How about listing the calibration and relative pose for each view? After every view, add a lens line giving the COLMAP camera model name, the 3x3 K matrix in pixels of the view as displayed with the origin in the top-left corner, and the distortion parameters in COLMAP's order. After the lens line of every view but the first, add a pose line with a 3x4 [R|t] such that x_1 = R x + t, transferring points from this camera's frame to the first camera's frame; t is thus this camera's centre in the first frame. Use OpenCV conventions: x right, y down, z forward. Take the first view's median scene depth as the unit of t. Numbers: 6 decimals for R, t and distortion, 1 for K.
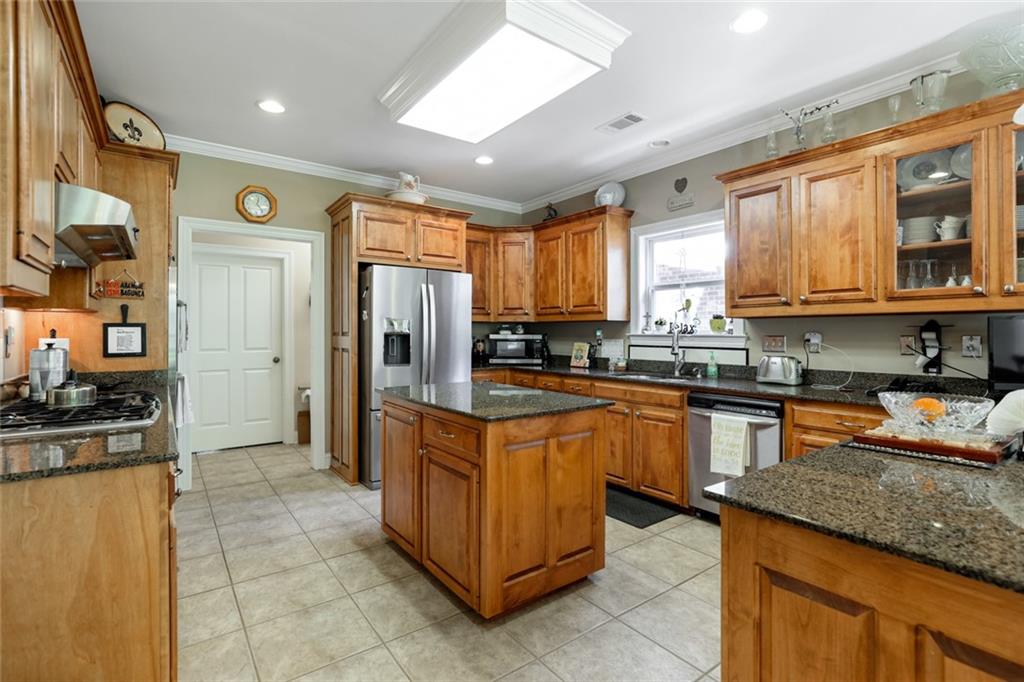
lens RADIAL K [[483.5, 0, 515.4], [0, 483.5, 333.2], [0, 0, 1]] dist [-0.004465, -0.000076]
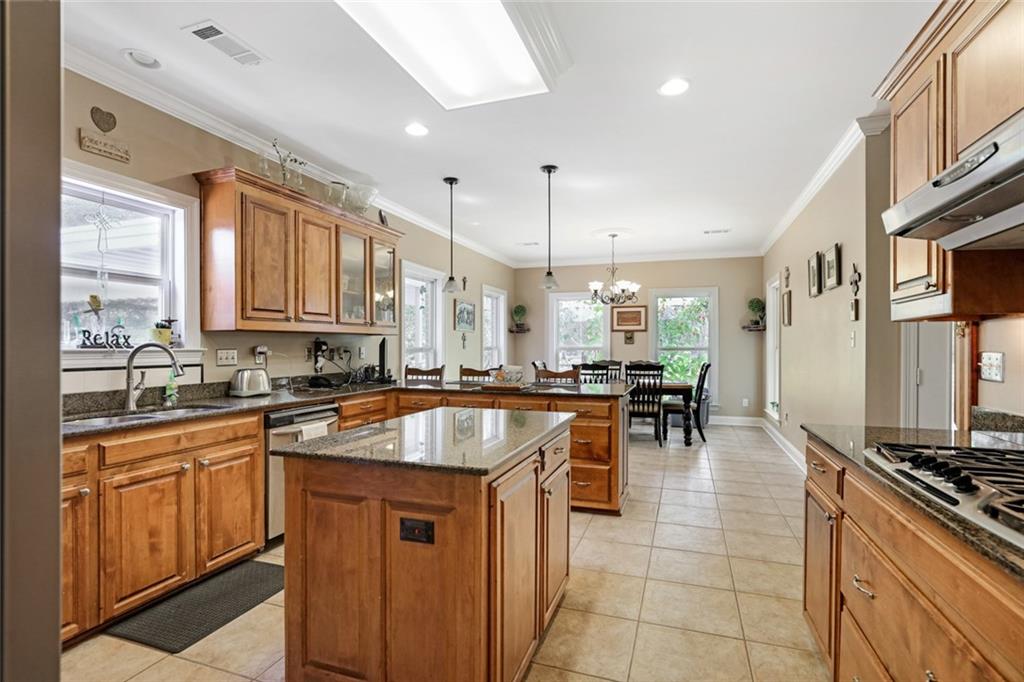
lens RADIAL K [[483.5, 0, 514.8], [0, 483.5, 347.1], [0, 0, 1]] dist [-0.004465, -0.000076]
pose [[-0.553250, -0.002582, 0.833011, -0.605320], [0.001334, 0.999991, 0.003985, -0.001967], [-0.833014, 0.003316, -0.553242, 1.072102]]
